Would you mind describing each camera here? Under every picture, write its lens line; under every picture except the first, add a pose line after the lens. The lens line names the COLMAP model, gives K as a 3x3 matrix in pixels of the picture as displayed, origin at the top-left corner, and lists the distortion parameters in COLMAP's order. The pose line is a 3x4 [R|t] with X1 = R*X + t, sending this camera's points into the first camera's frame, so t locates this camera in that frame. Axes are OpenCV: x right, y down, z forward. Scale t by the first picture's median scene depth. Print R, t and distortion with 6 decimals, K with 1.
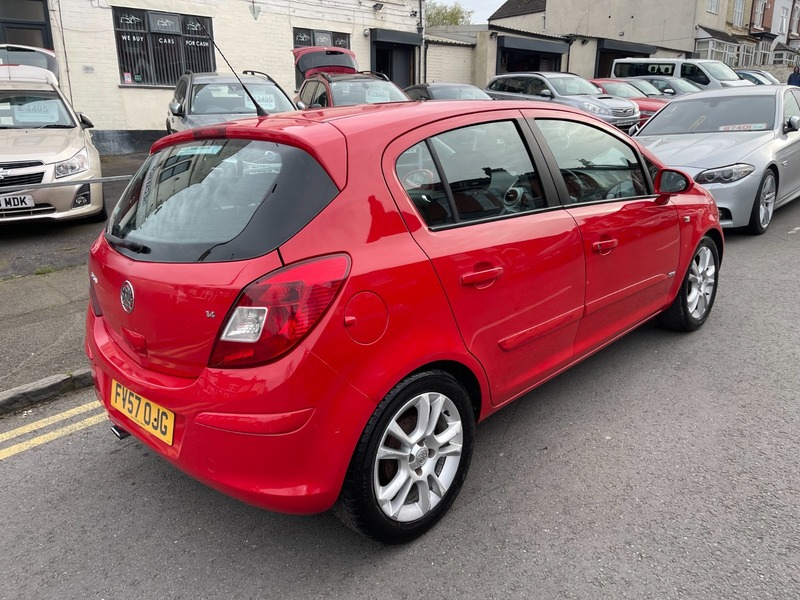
lens RADIAL K [[602.1, 0, 398.1], [0, 602.1, 296.2], [0, 0, 1]] dist [0.088550, -0.120701]
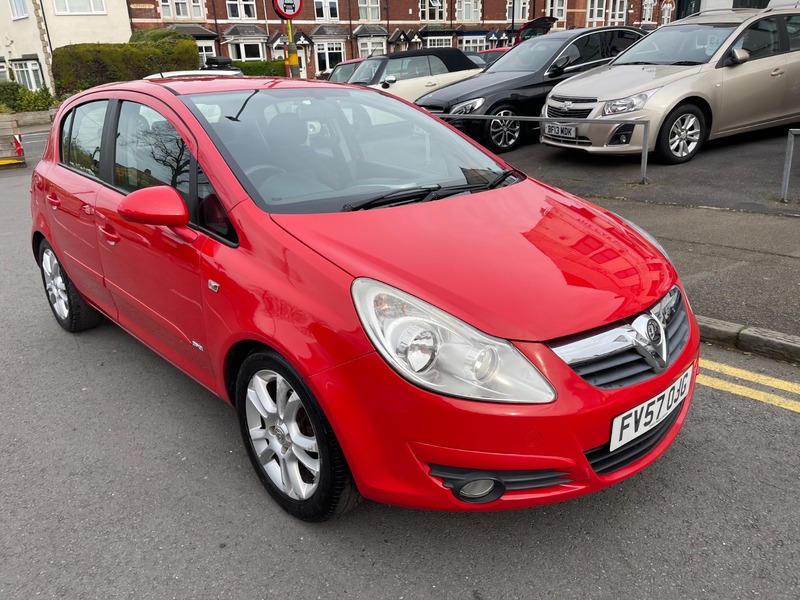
lens RADIAL K [[602.1, 0, 399.2], [0, 602.1, 298.2], [0, 0, 1]] dist [0.088550, -0.120701]
pose [[-0.035461, 0.383501, -0.922859, 1.084774], [-0.249691, 0.890753, 0.379754, -0.412352], [0.967676, 0.243896, 0.064170, 1.202113]]
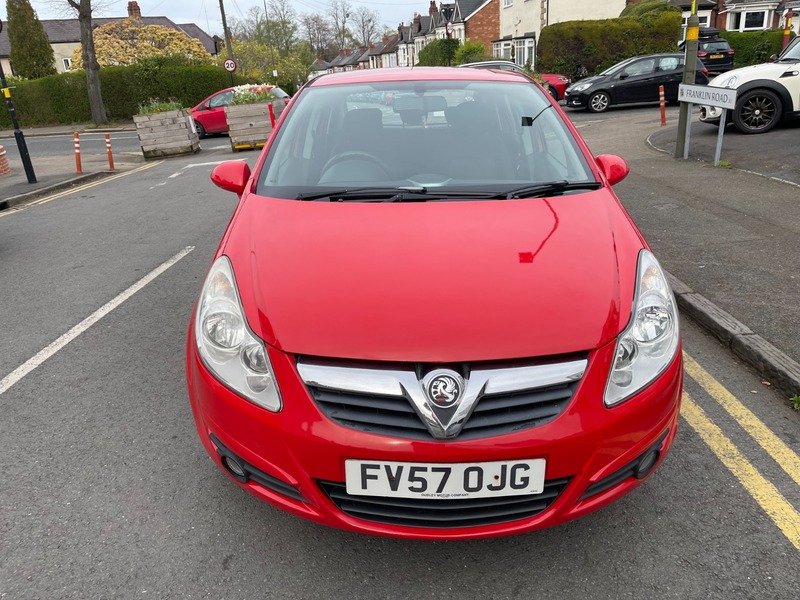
lens RADIAL K [[602.9, 0, 396.4], [0, 602.9, 299.9], [0, 0, 1]] dist [0.077086, -0.105746]
pose [[-0.710105, 0.316223, -0.629090, 0.866516], [-0.127684, 0.820823, 0.556729, -0.546908], [0.692422, 0.475661, -0.542493, 1.674886]]
